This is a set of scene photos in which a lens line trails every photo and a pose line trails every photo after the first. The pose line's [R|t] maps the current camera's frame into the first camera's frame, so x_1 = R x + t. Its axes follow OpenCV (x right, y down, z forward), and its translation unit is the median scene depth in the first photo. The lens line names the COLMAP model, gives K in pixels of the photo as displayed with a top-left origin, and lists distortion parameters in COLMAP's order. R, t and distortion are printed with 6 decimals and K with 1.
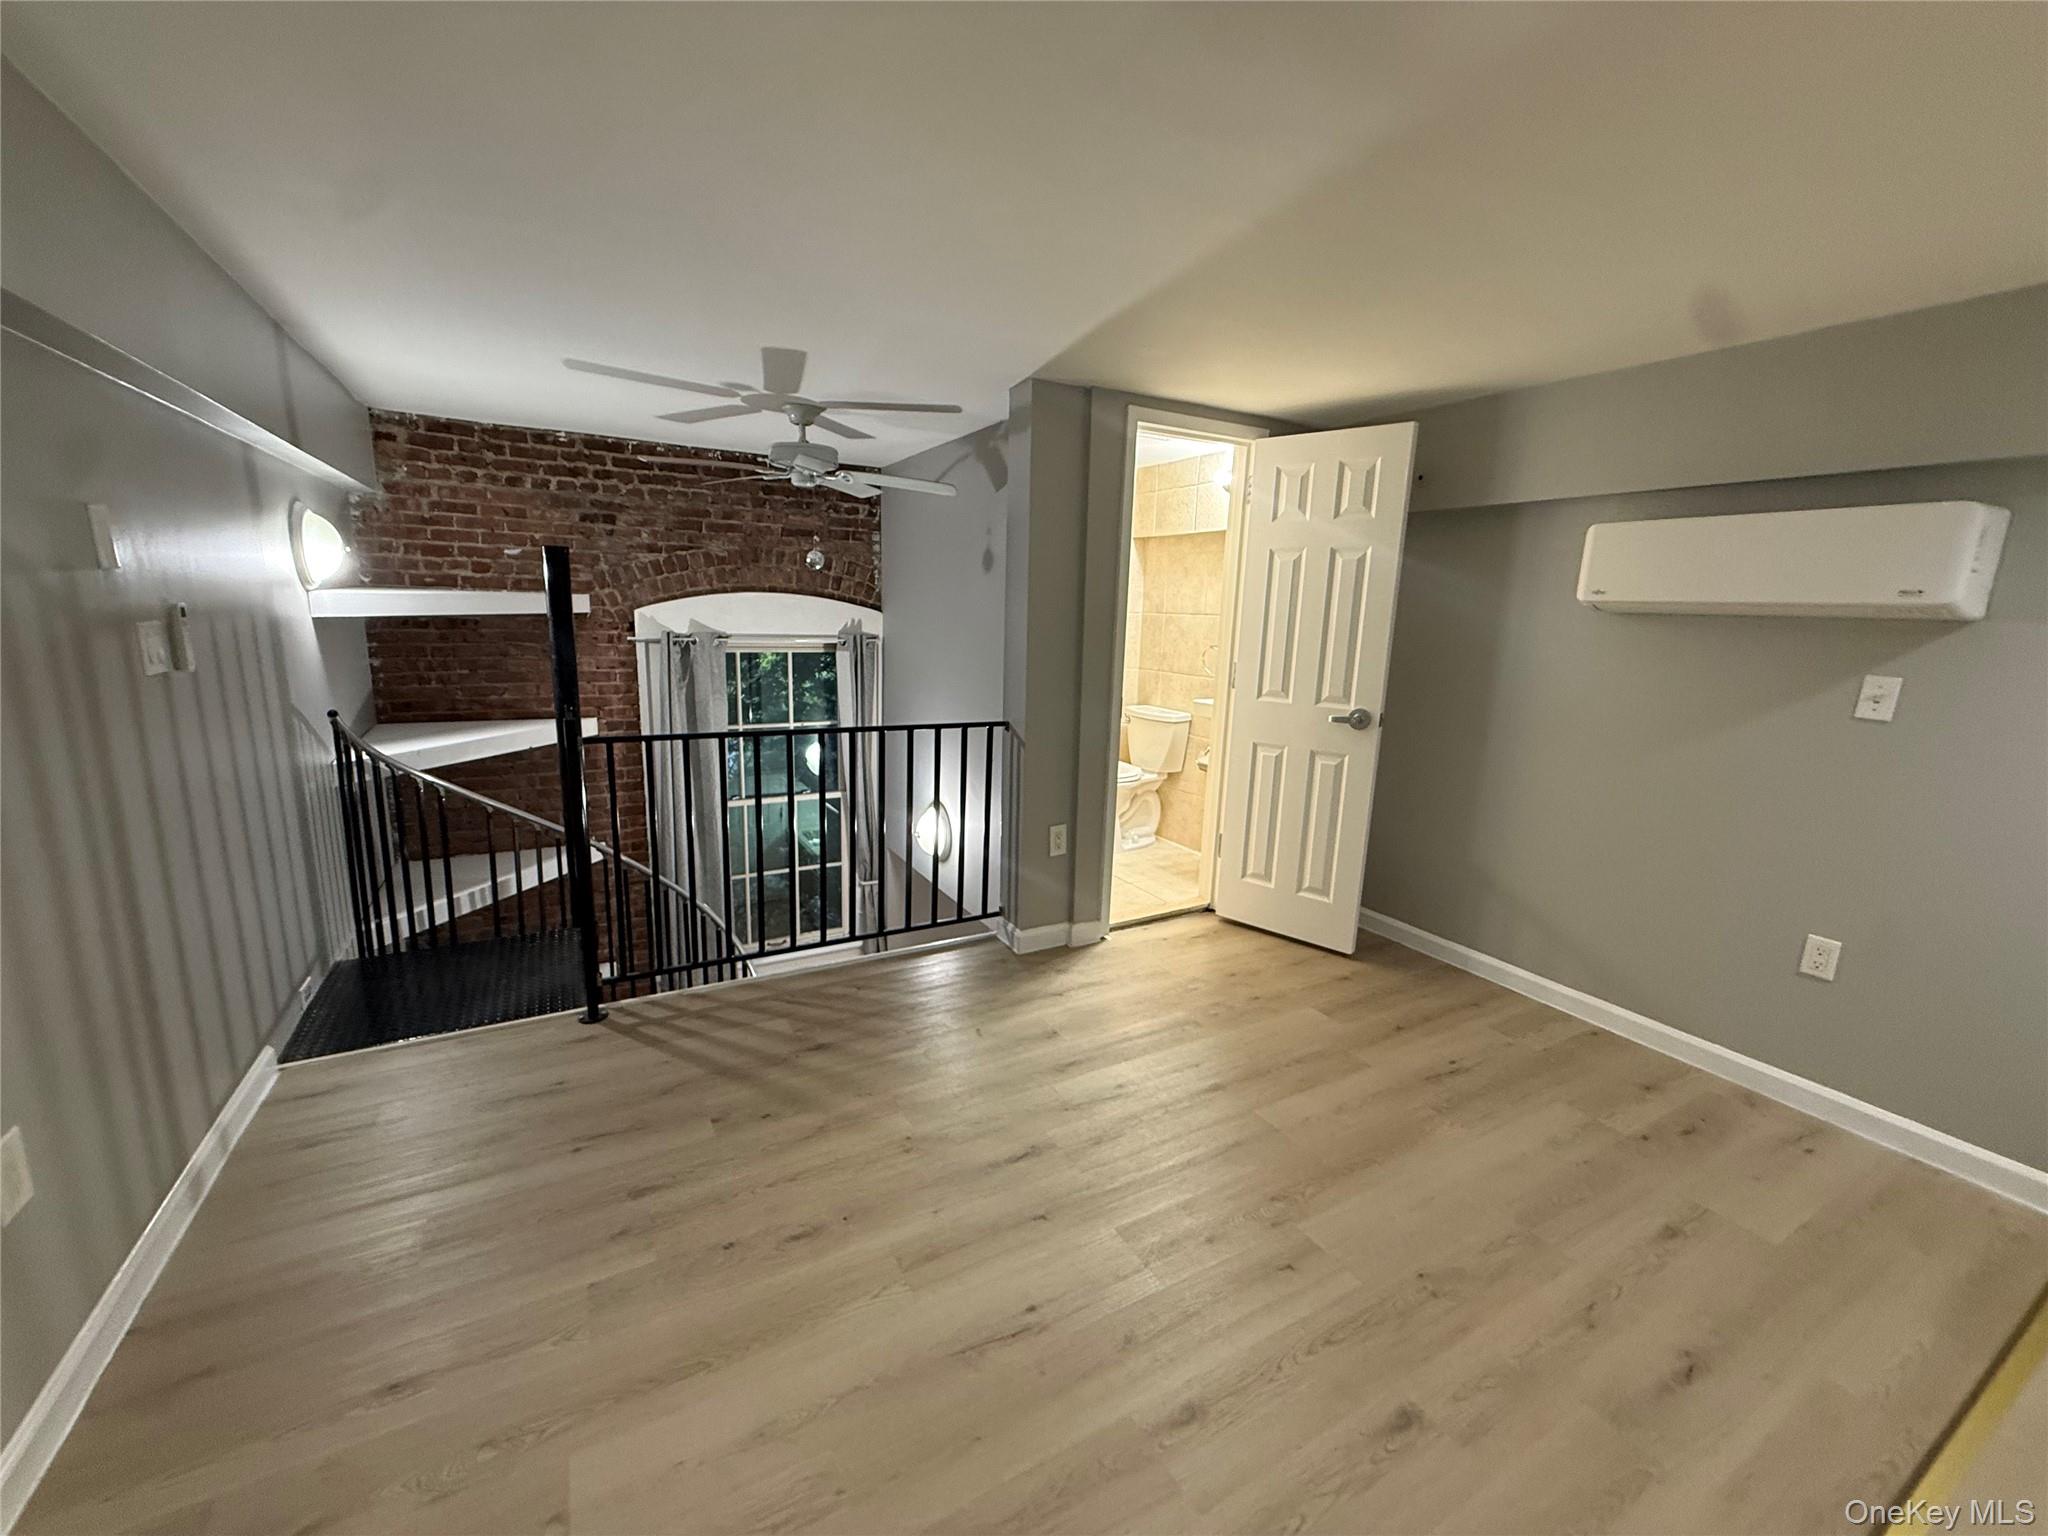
lens RADIAL K [[824.3, 0, 1024.0], [0, 824.3, 768.0], [0, 0, 1]] dist [0.003901, 0.000296]
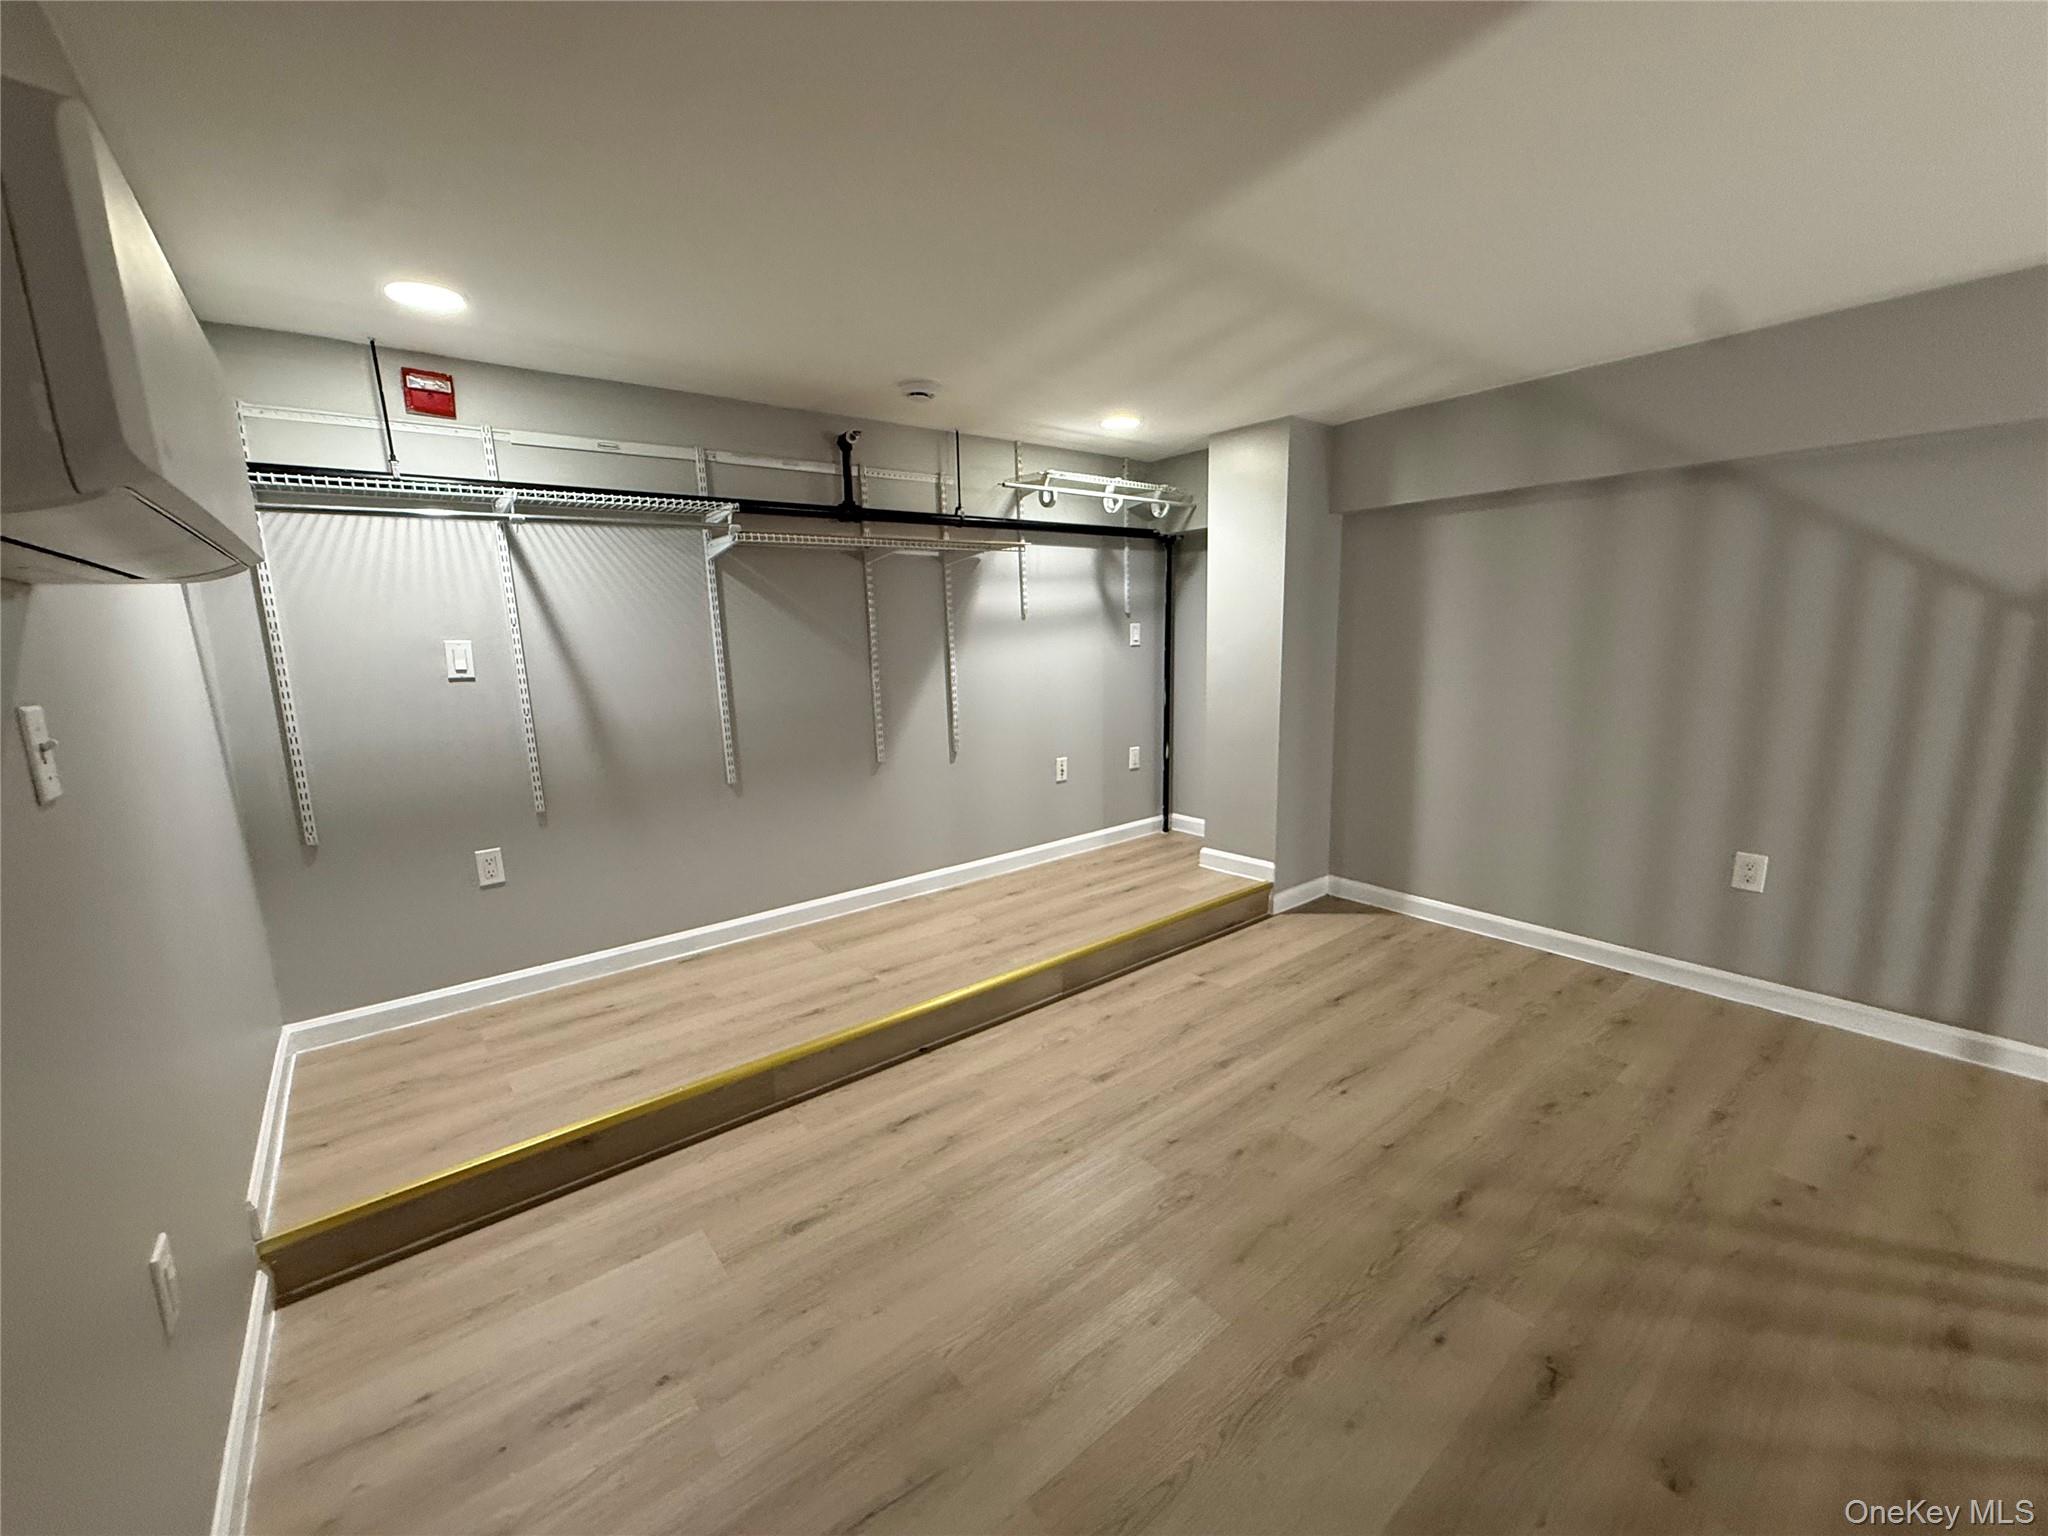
lens RADIAL K [[824.3, 0, 1024.0], [0, 824.3, 768.0], [0, 0, 1]] dist [0.003901, 0.000296]
pose [[-0.987738, 0.020279, -0.154798, 0.367900], [-0.036915, 0.933075, 0.357782, -0.171727], [0.151693, 0.359110, -0.920885, 0.975563]]
